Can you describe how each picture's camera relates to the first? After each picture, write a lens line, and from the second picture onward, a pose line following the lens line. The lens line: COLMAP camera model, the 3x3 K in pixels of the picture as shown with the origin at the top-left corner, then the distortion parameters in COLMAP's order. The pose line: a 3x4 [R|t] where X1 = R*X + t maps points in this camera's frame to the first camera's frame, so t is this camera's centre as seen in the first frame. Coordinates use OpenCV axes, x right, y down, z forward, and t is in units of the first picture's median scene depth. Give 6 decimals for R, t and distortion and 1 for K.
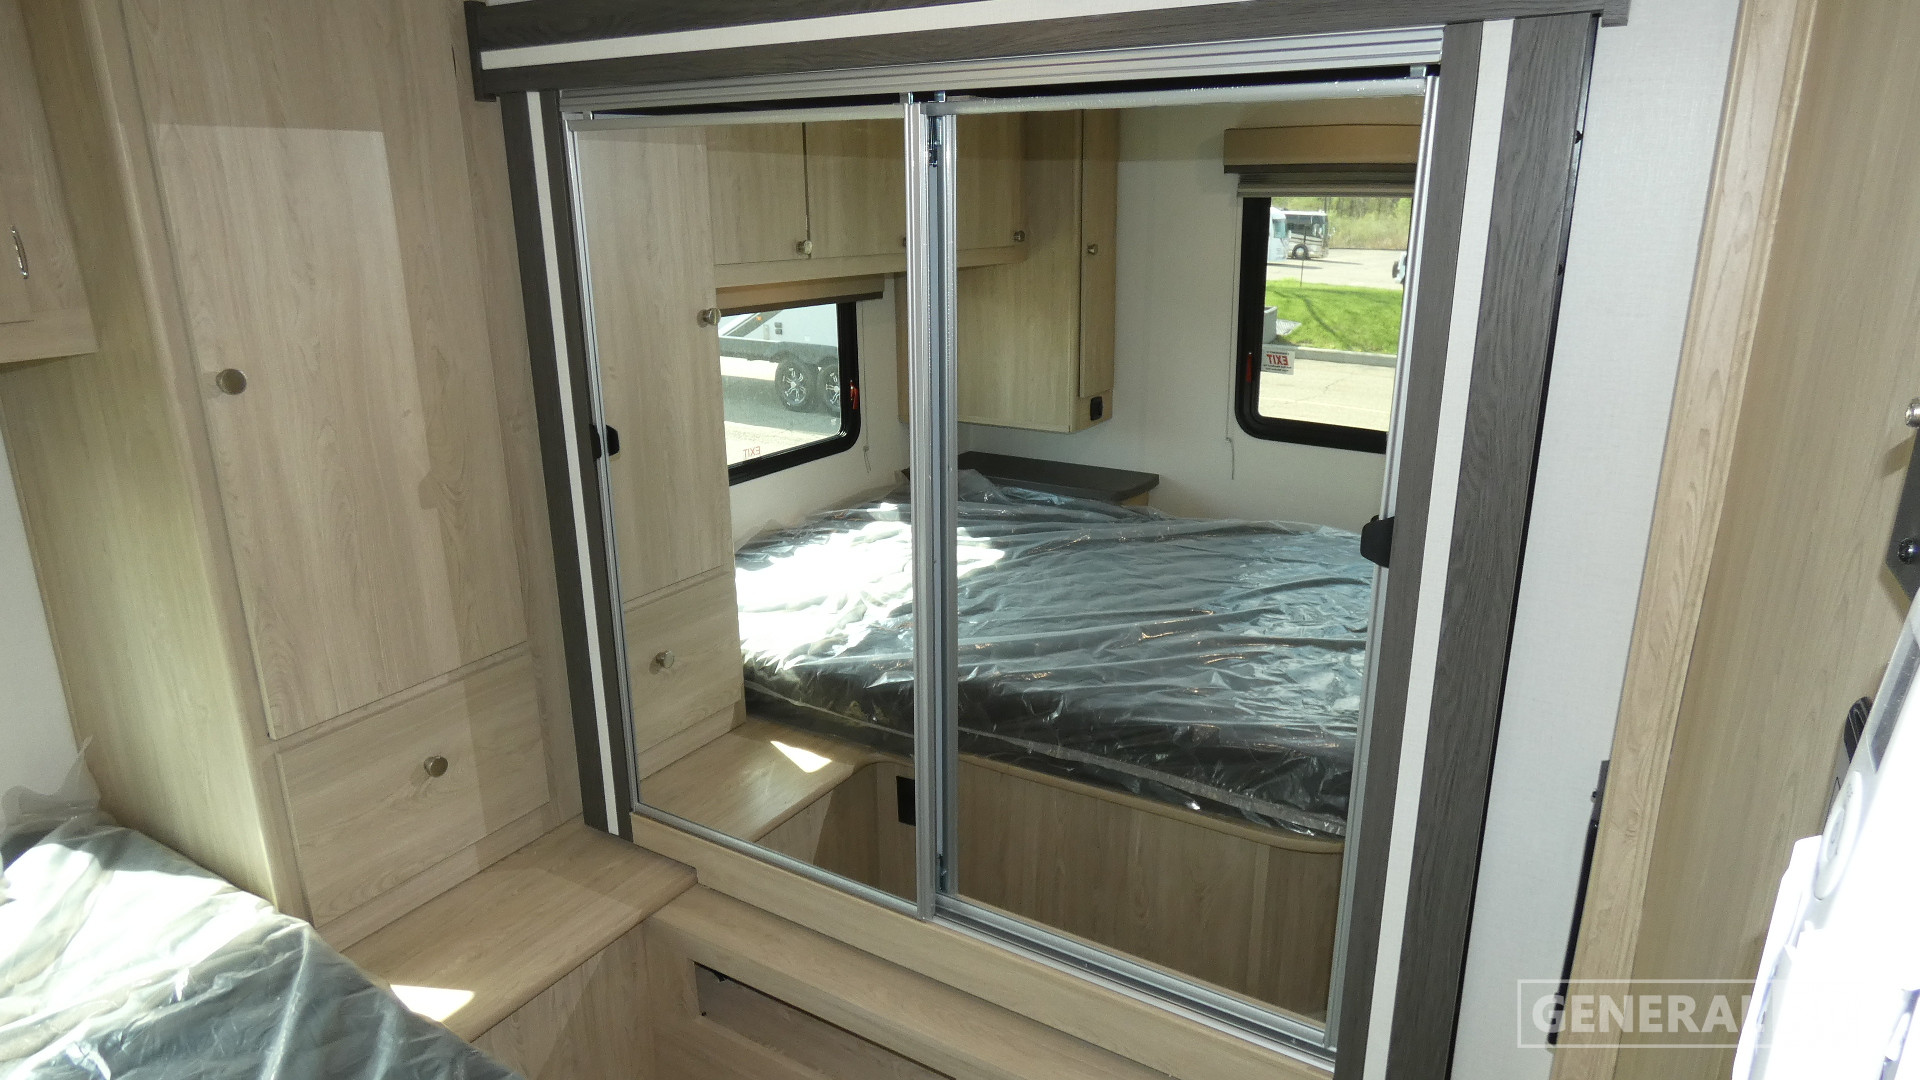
lens RADIAL K [[1150.5, 0, 959.5], [0, 1150.5, 537.1], [0, 0, 1]] dist [-0.005303, 0.000840]
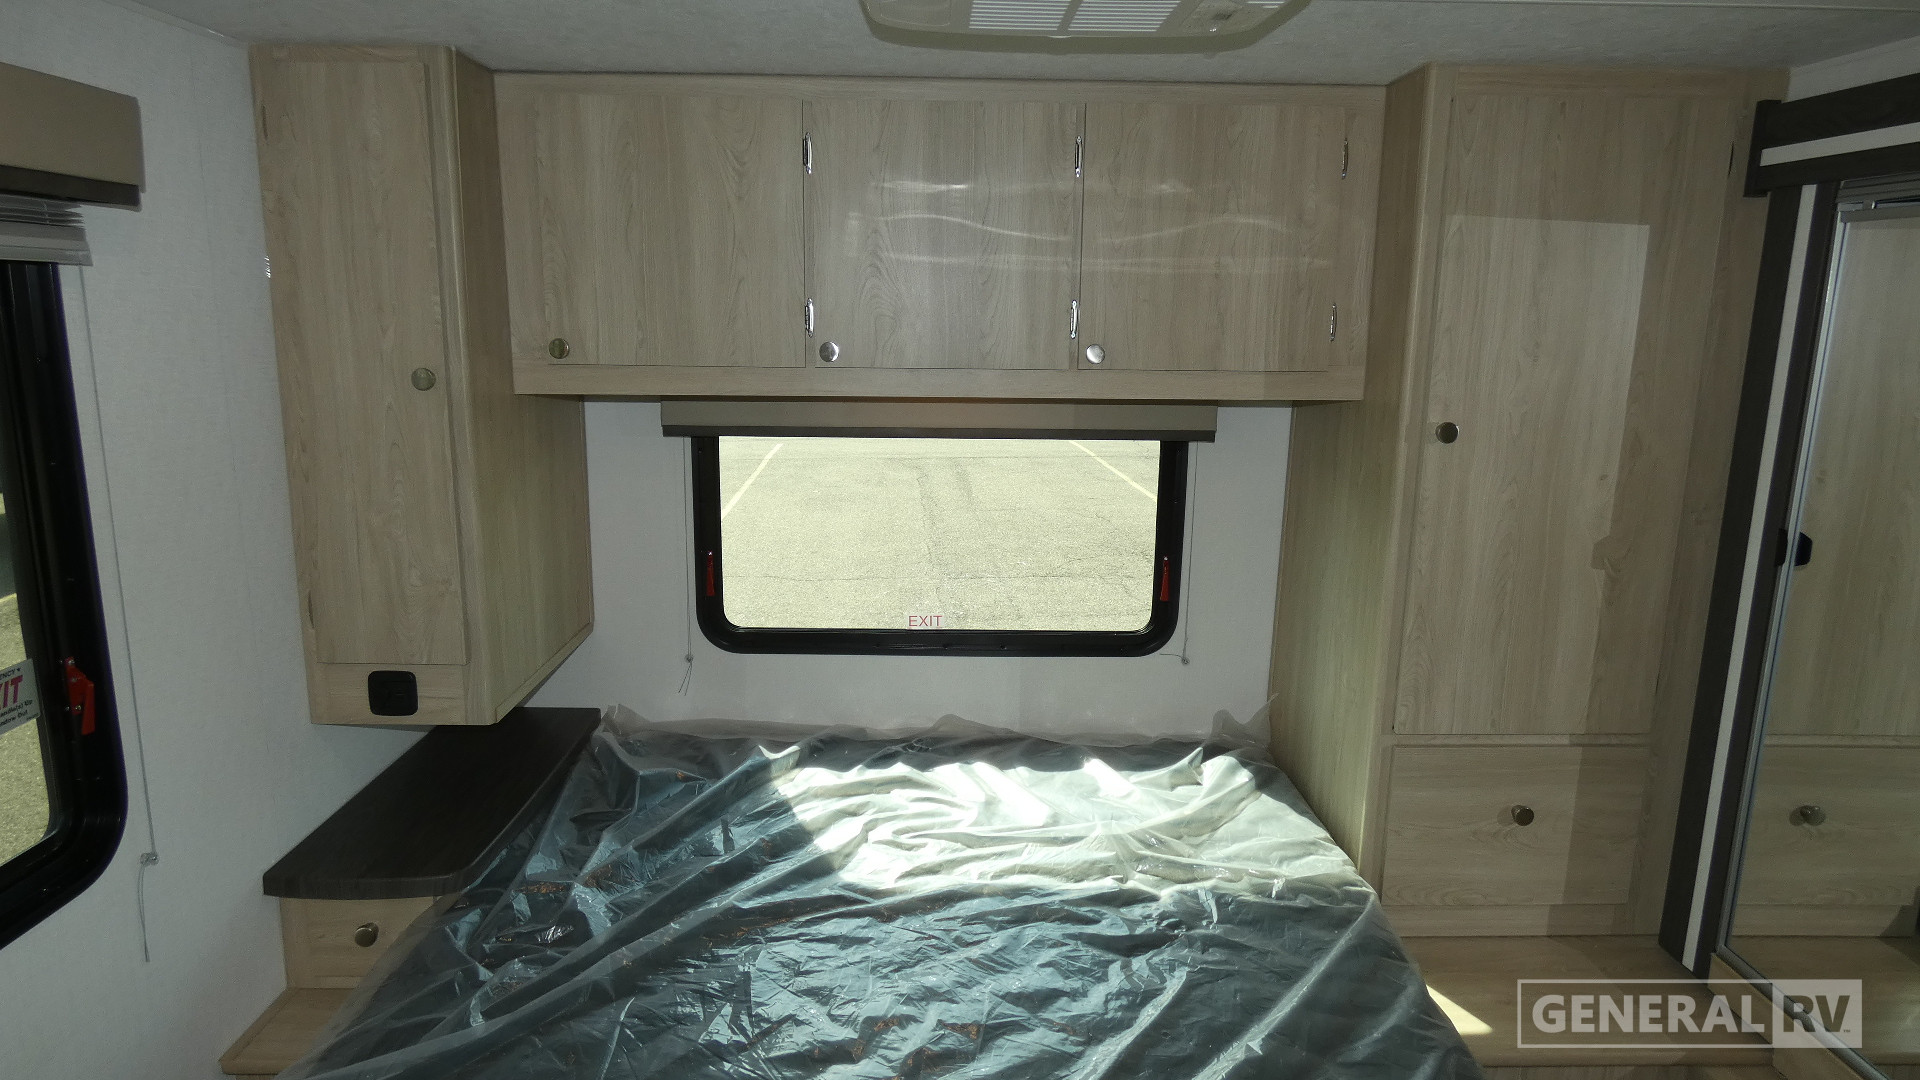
lens RADIAL K [[1150.5, 0, 953.6], [0, 1150.5, 543.4], [0, 0, 1]] dist [-0.005303, 0.000840]
pose [[0.541838, 0.190056, -0.818713, 0.087981], [-0.262511, 0.963634, 0.049964, 0.047159], [0.798436, 0.187849, 0.572025, -0.078801]]
